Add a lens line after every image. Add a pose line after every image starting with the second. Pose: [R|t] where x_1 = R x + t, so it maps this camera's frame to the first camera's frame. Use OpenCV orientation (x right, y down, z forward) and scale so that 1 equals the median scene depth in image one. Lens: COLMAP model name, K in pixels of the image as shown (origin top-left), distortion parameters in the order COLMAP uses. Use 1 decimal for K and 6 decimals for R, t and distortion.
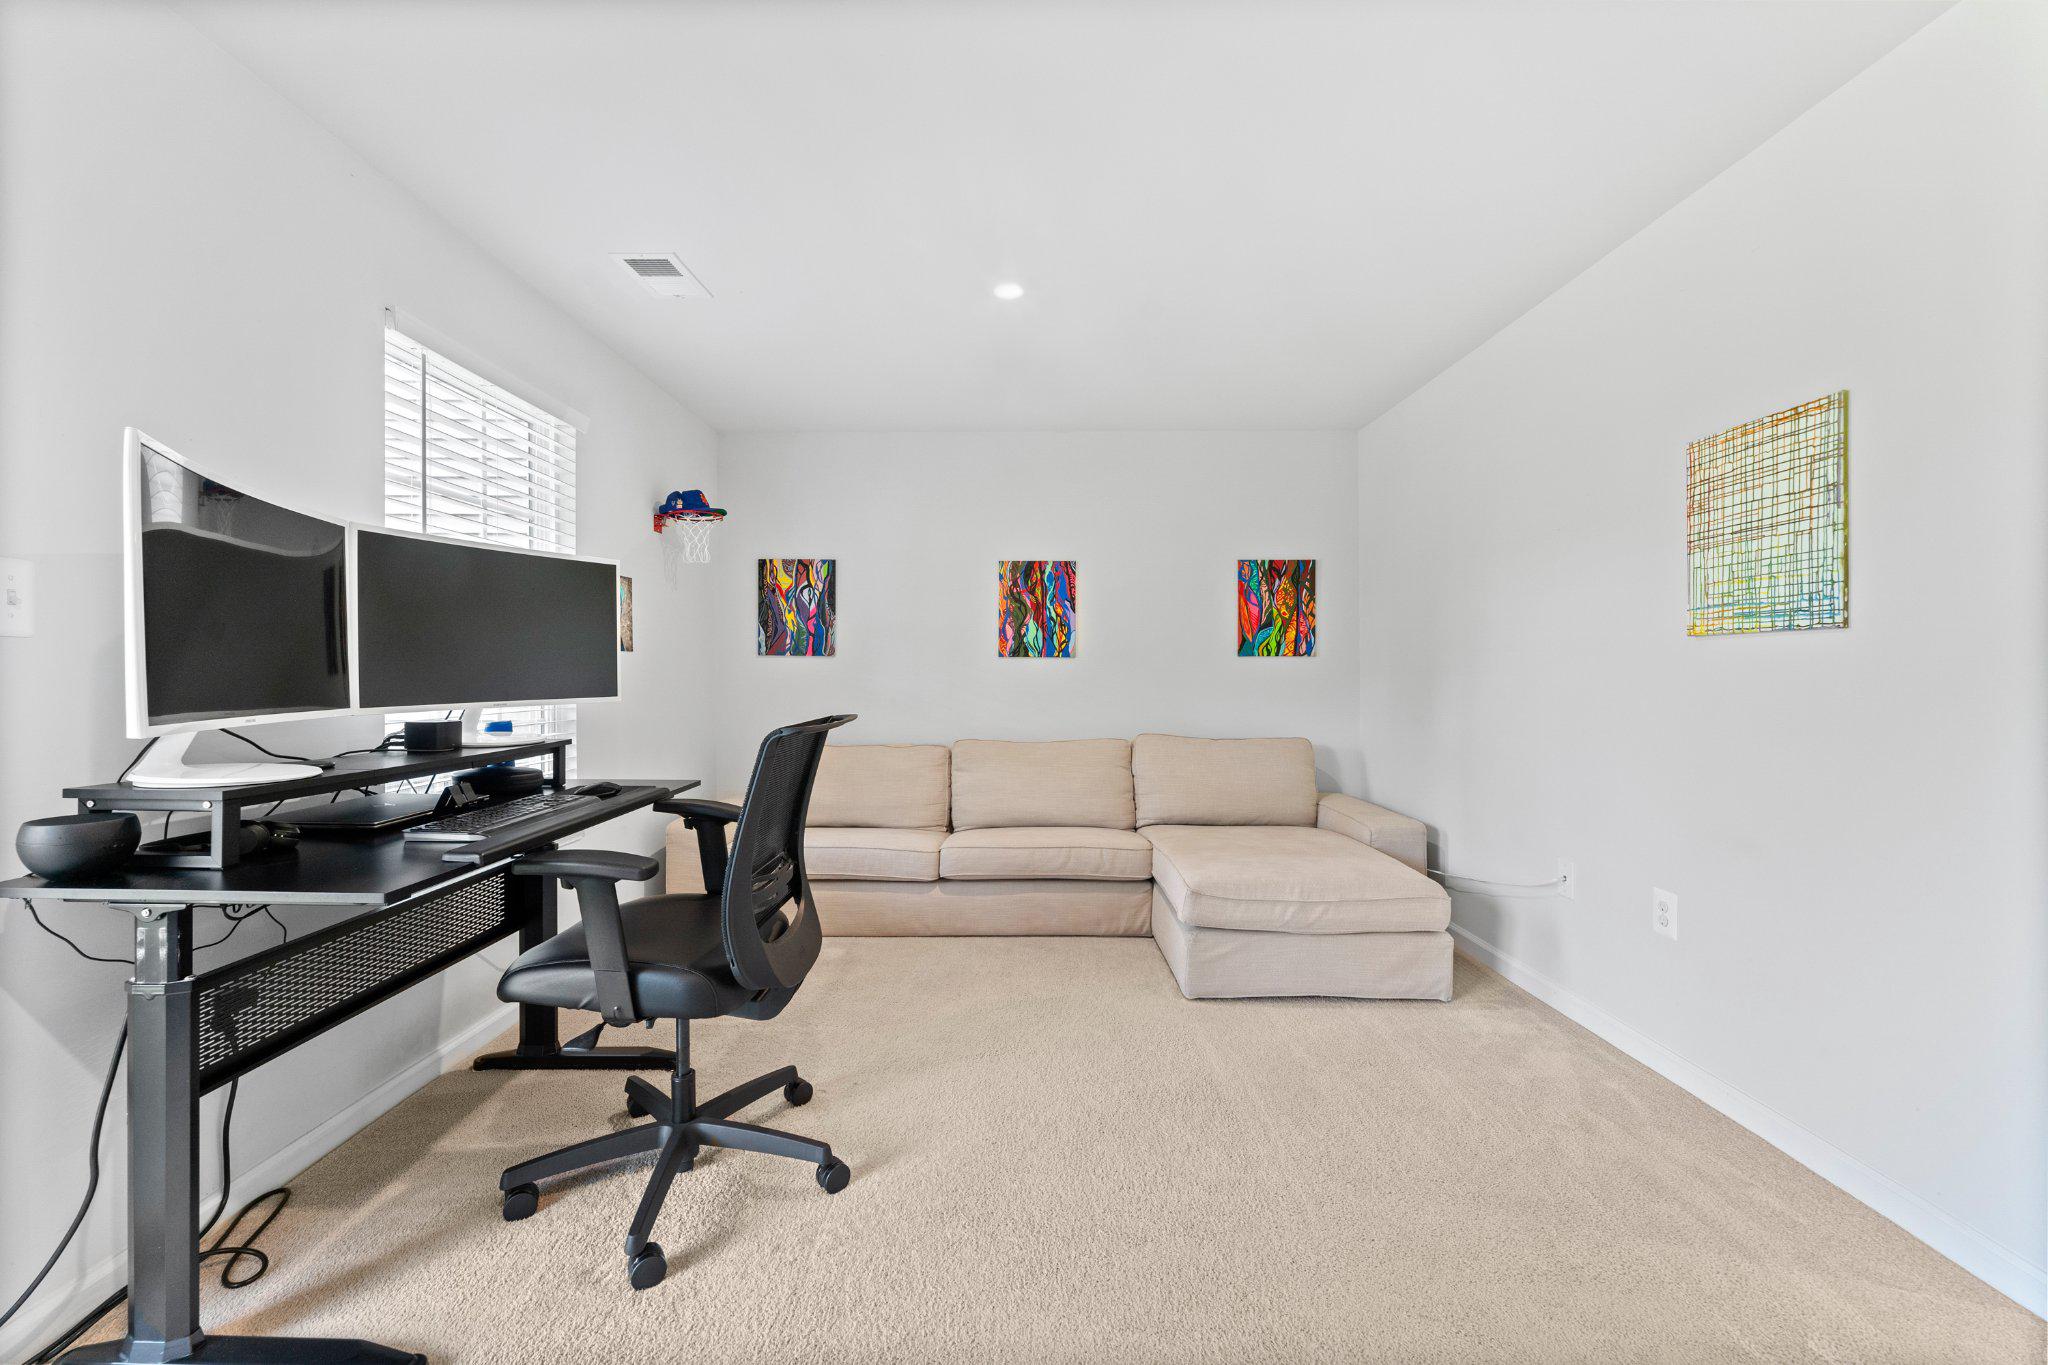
lens RADIAL K [[818.2, 0, 1022.7], [0, 818.2, 672.0], [0, 0, 1]] dist [-0.000563, -0.000252]
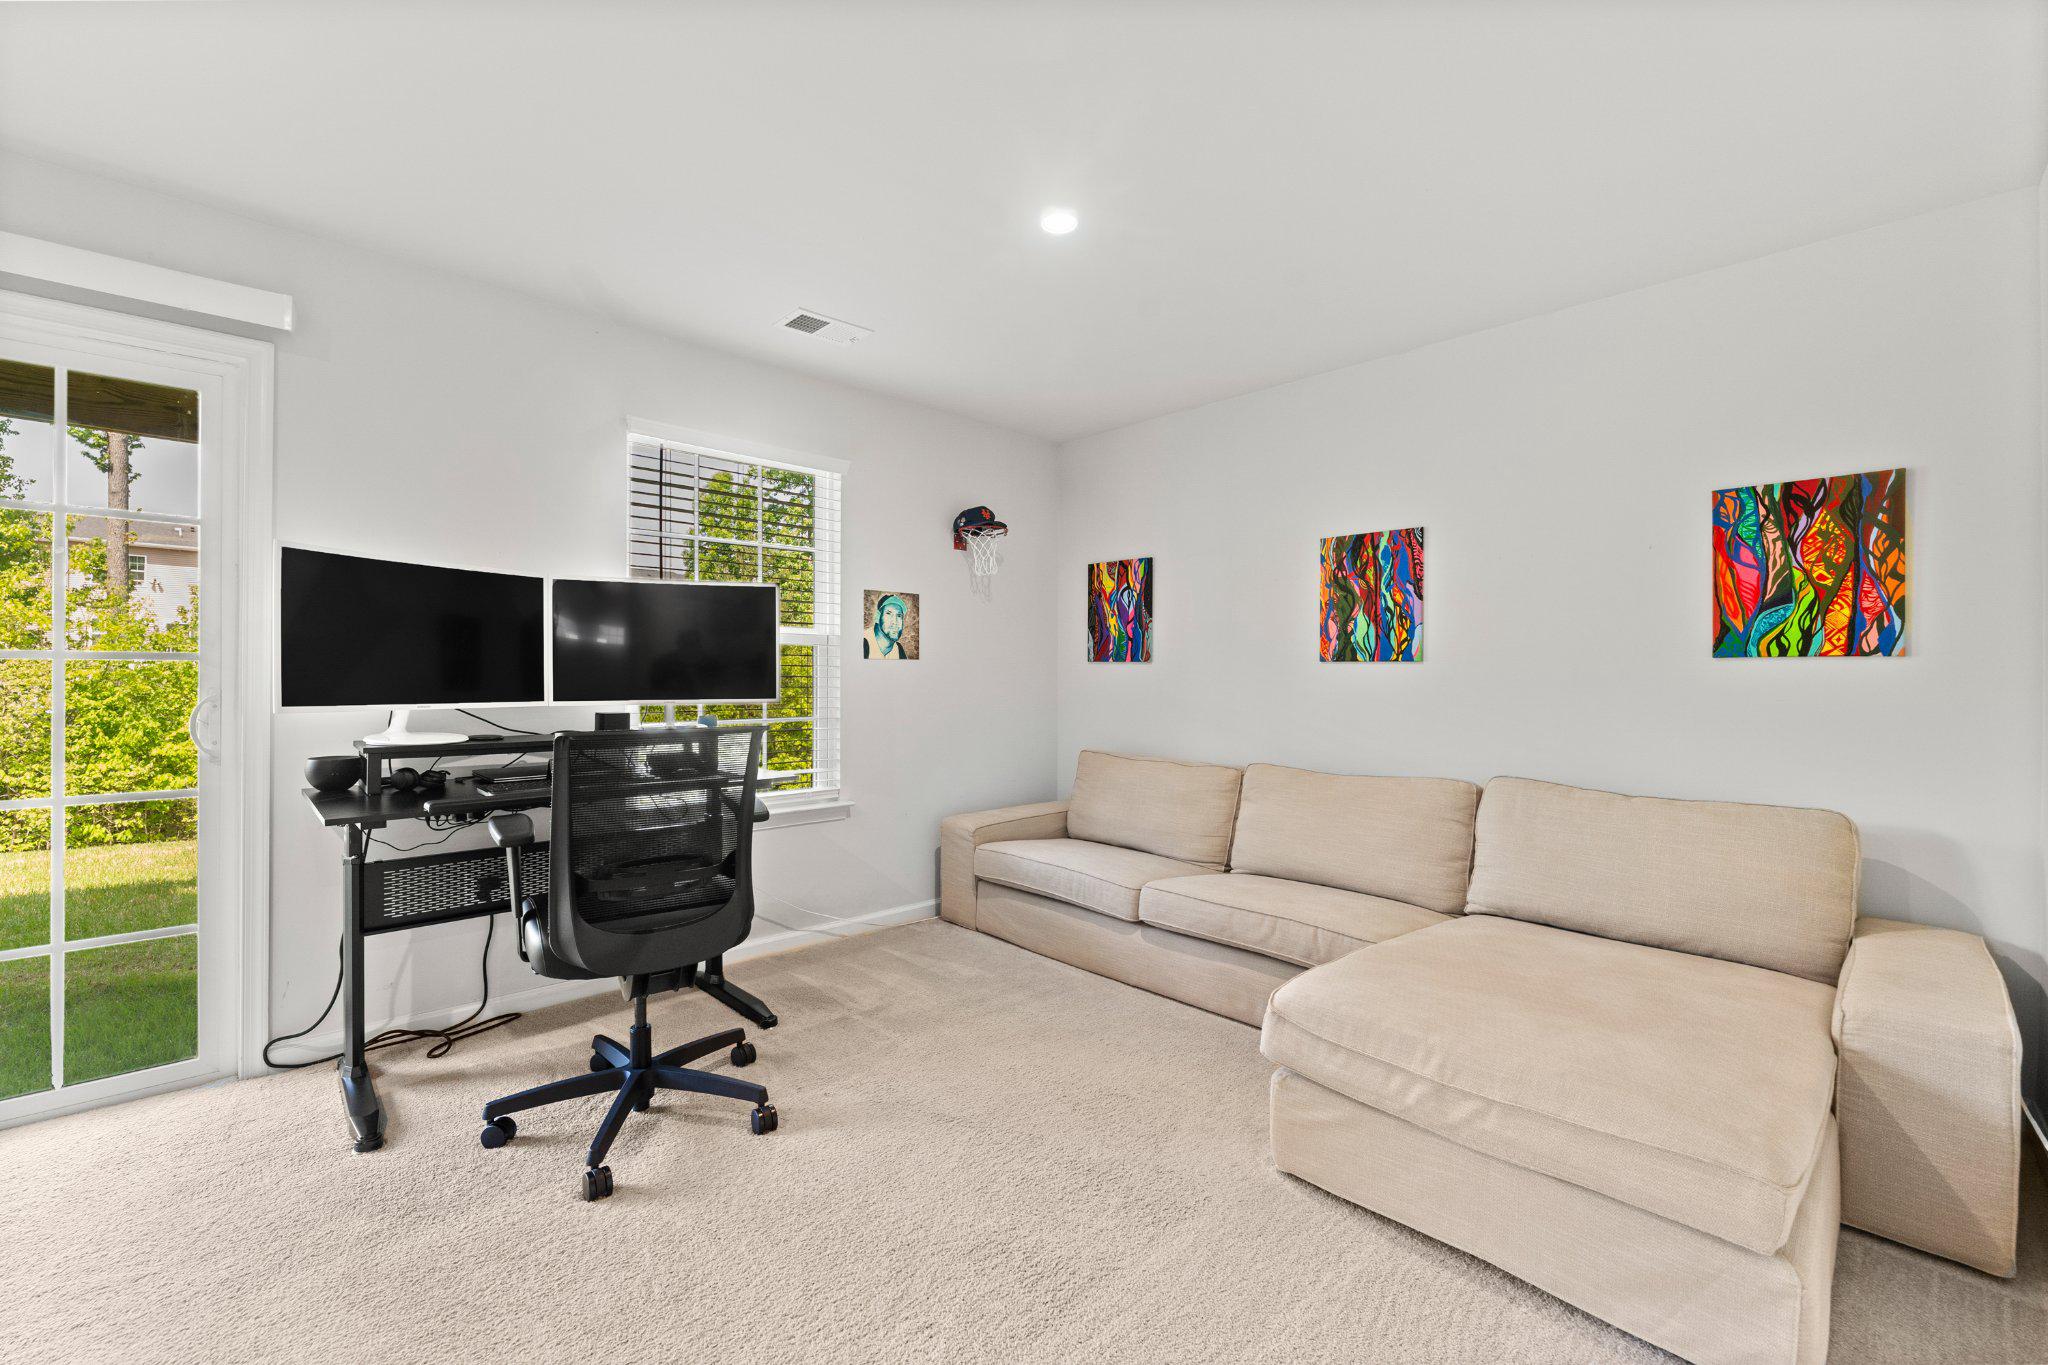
lens RADIAL K [[846.4, 0, 1014.6], [0, 846.4, 671.5], [0, 0, 1]] dist [-0.007534, -0.000055]
pose [[0.688316, 0.001346, -0.725410, 0.356324], [-0.007211, 0.999962, -0.004986, -0.002901], [0.725375, 0.008663, 0.688299, 0.232731]]
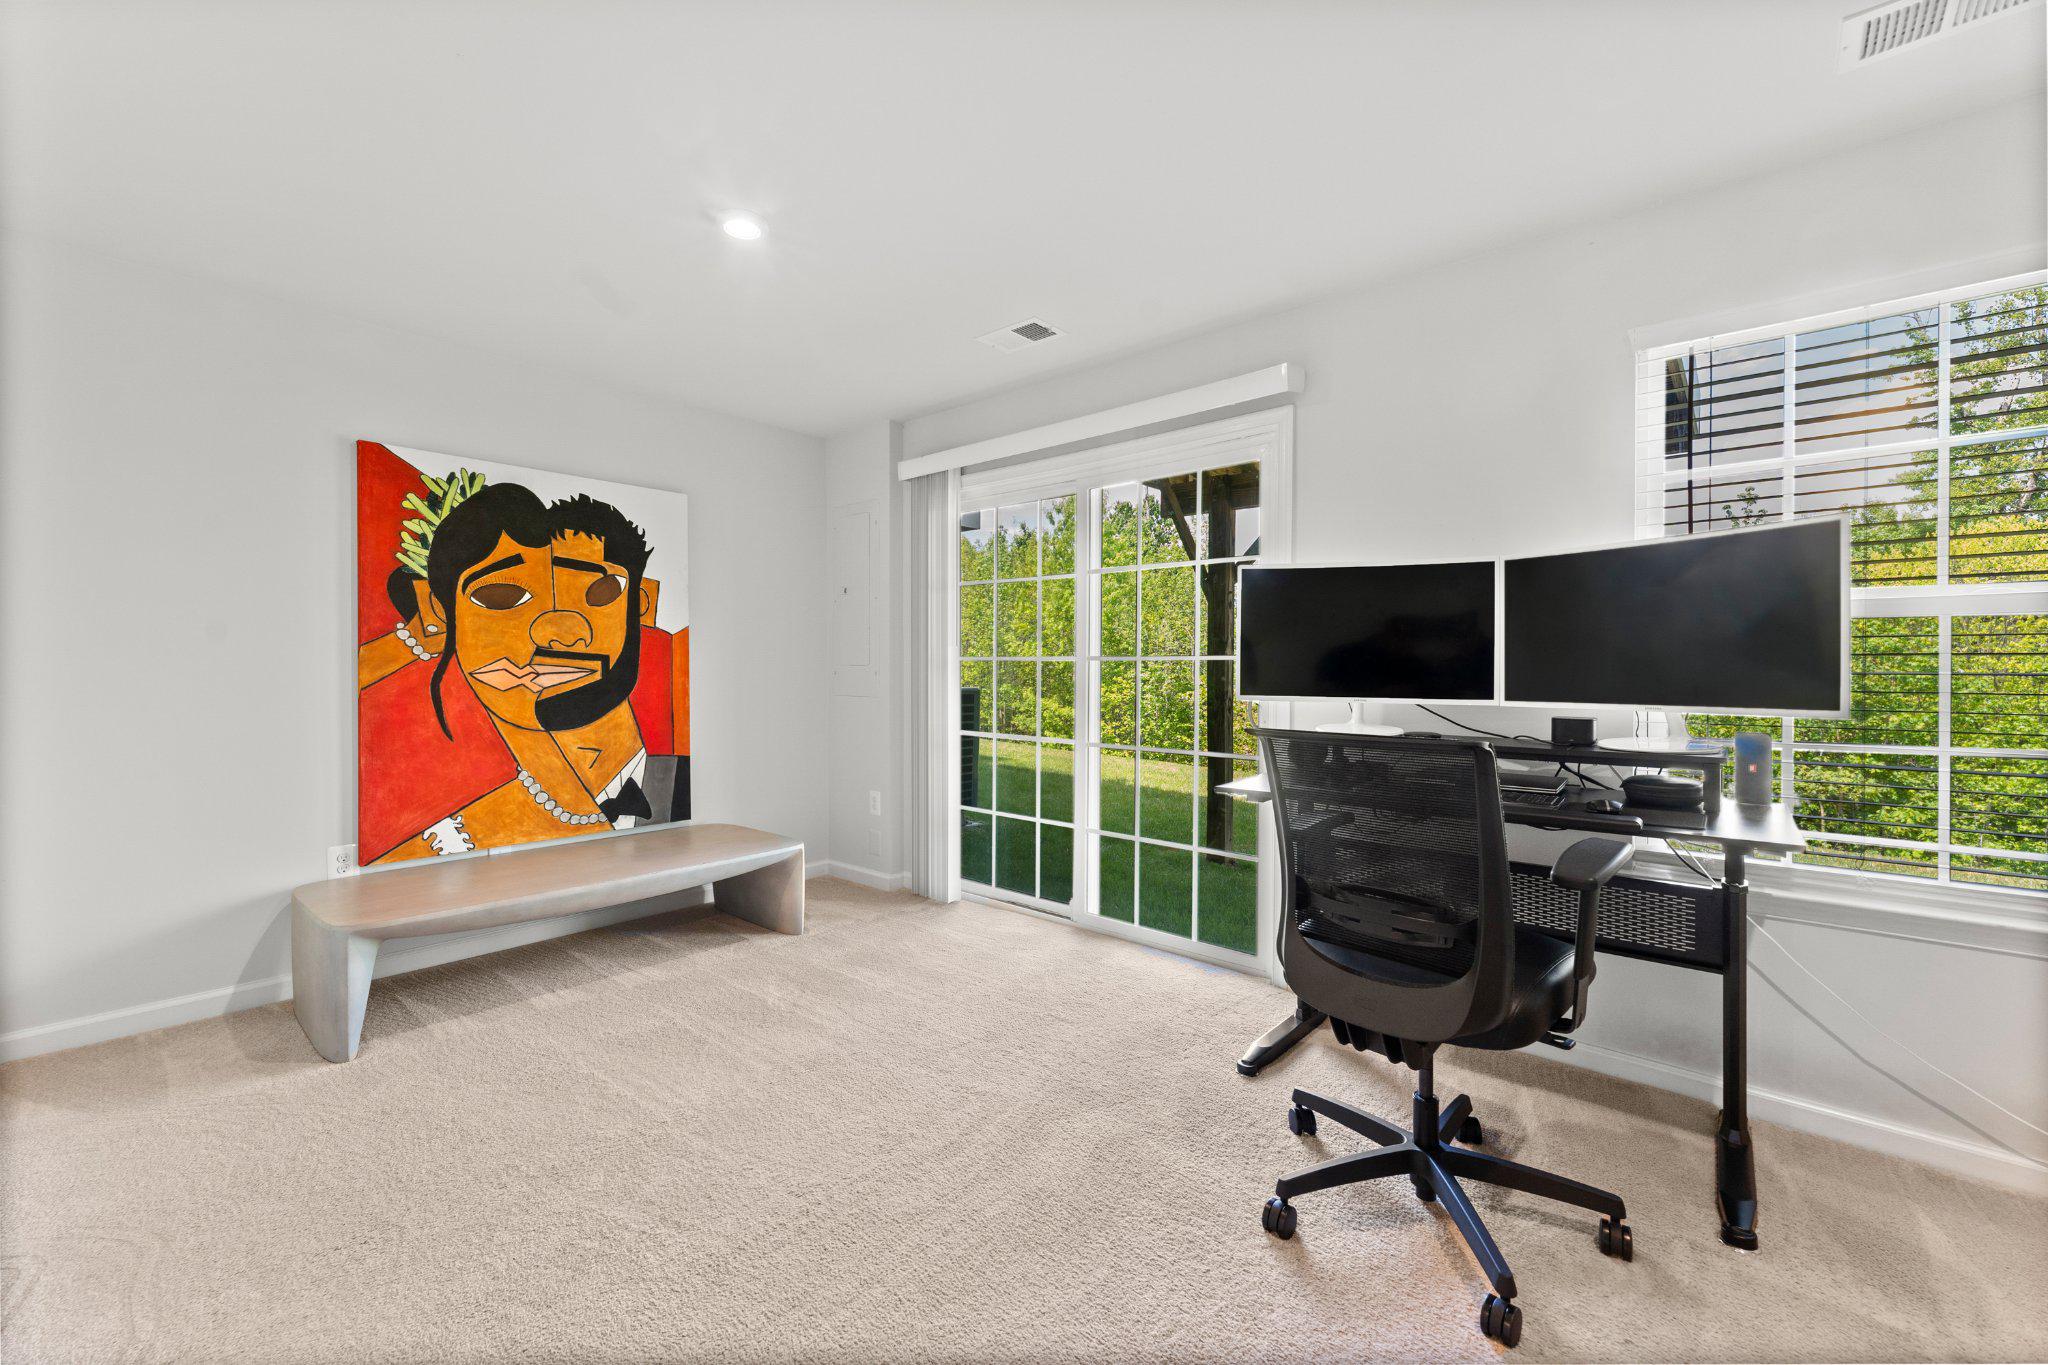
lens RADIAL K [[818.2, 0, 1022.7], [0, 818.2, 672.0], [0, 0, 1]] dist [-0.000563, -0.000252]
pose [[-0.655947, 0.002061, -0.754804, 0.269808], [-0.006786, 0.999940, 0.008627, -0.002463], [0.754777, 0.010781, -0.655893, 0.529194]]
